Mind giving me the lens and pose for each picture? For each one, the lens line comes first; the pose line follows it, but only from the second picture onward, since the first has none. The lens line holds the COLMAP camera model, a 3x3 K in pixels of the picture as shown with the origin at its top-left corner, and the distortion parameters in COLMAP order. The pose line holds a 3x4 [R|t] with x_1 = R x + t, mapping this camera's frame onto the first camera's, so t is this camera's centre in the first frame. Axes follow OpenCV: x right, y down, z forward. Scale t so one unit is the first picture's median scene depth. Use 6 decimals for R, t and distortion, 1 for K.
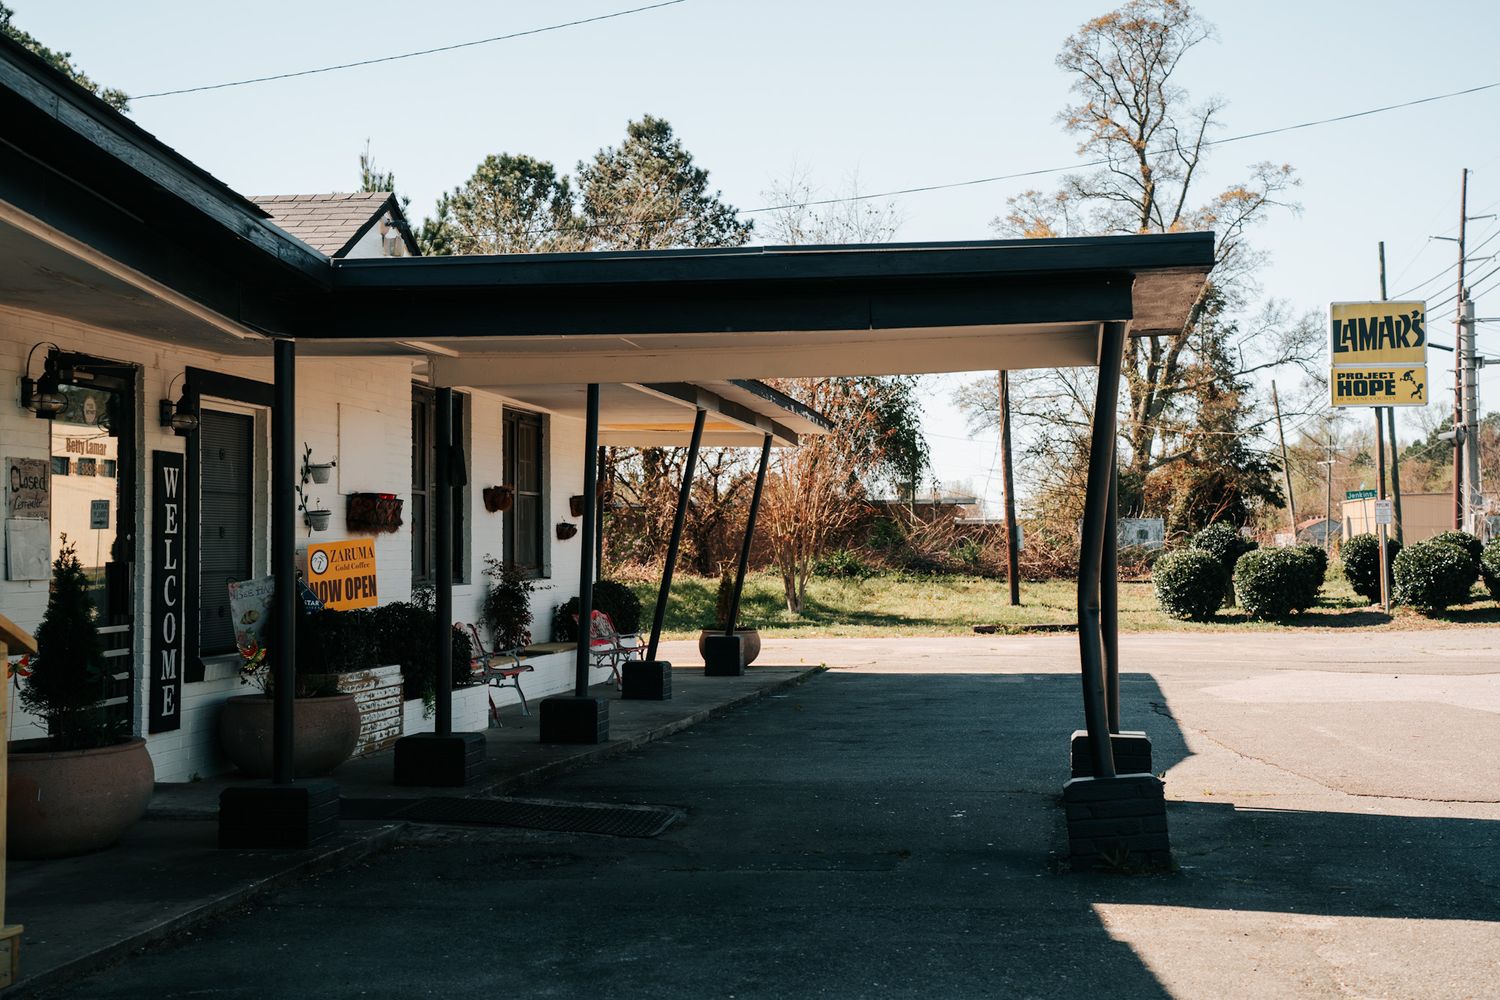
lens RADIAL K [[2132.7, 0, 750.0], [0, 2132.7, 500.0], [0, 0, 1]] dist [-0.001910, -0.006285]
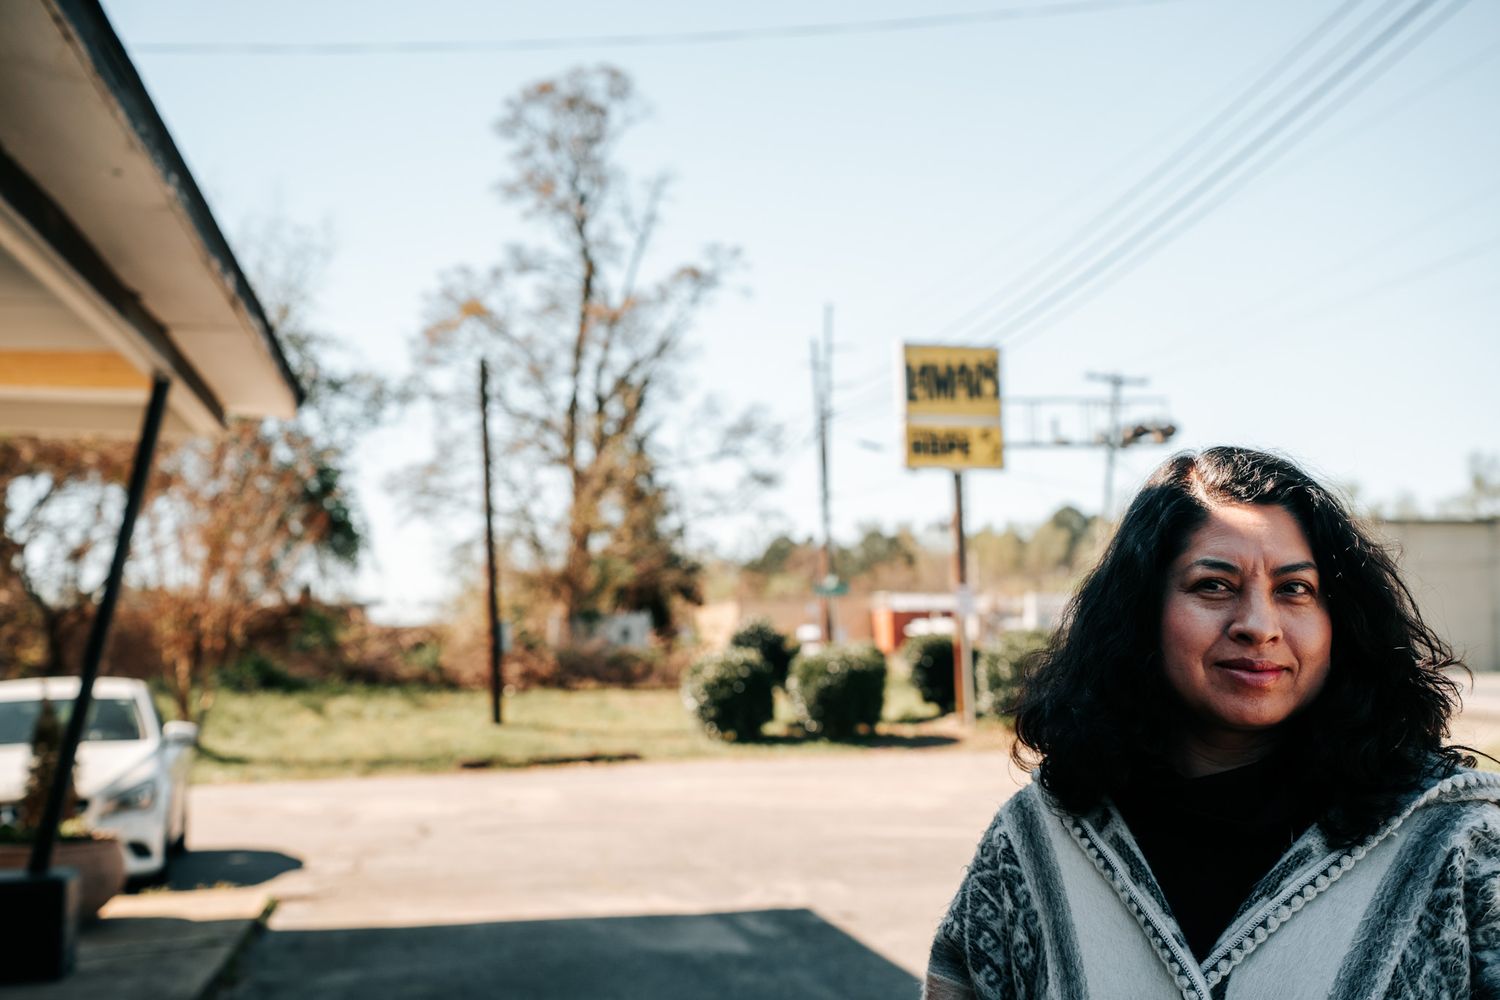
lens RADIAL K [[1715.4, 0, 750.0], [0, 1715.4, 500.0], [0, 0, 1]] dist [0.095586, 0.003430]
pose [[0.943024, 0.020270, 0.332108, 0.004173], [0.001271, 0.997916, -0.064516, 0.008092], [-0.332723, 0.061262, 0.941033, 0.383430]]
